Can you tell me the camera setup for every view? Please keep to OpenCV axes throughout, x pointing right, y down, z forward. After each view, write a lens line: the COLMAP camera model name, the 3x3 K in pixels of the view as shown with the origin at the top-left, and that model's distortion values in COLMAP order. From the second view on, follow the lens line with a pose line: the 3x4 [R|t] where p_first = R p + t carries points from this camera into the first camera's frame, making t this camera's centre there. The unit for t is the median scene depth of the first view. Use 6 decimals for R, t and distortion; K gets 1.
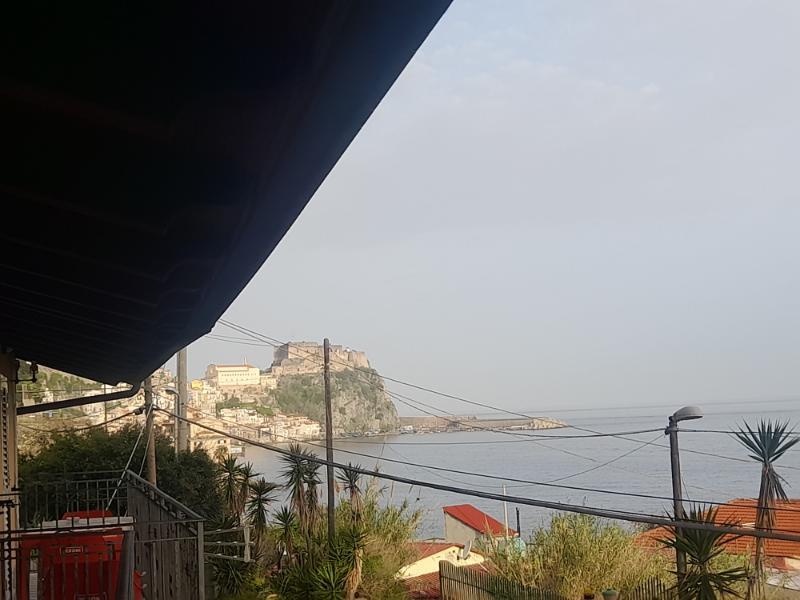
lens RADIAL K [[580.4, 0, 401.3], [0, 580.4, 298.6], [0, 0, 1]] dist [0.011493, 0.007146]
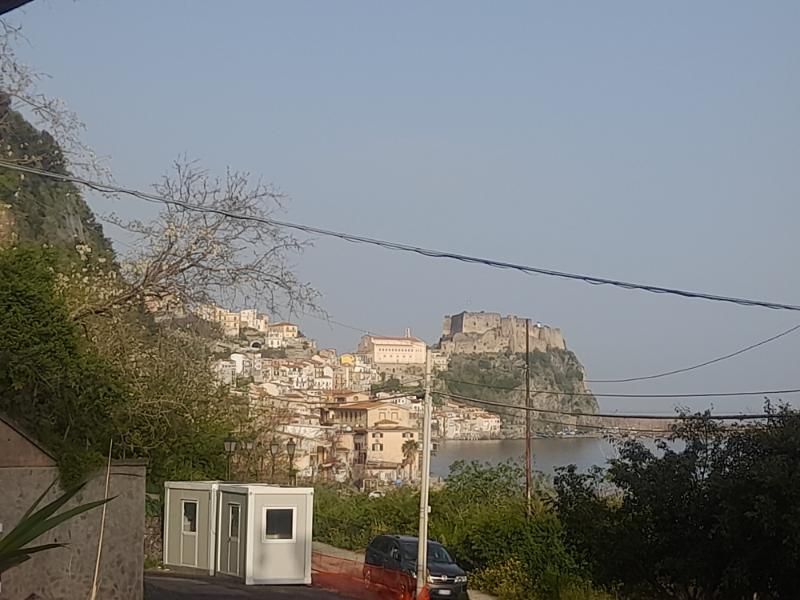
lens RADIAL K [[580.4, 0, 398.6], [0, 580.4, 301.7], [0, 0, 1]] dist [0.011493, 0.007146]
pose [[0.998078, 0.043721, -0.043928, -0.249181], [-0.043224, 0.998991, 0.012209, 0.056517], [0.044417, -0.010287, 0.998960, 0.220186]]
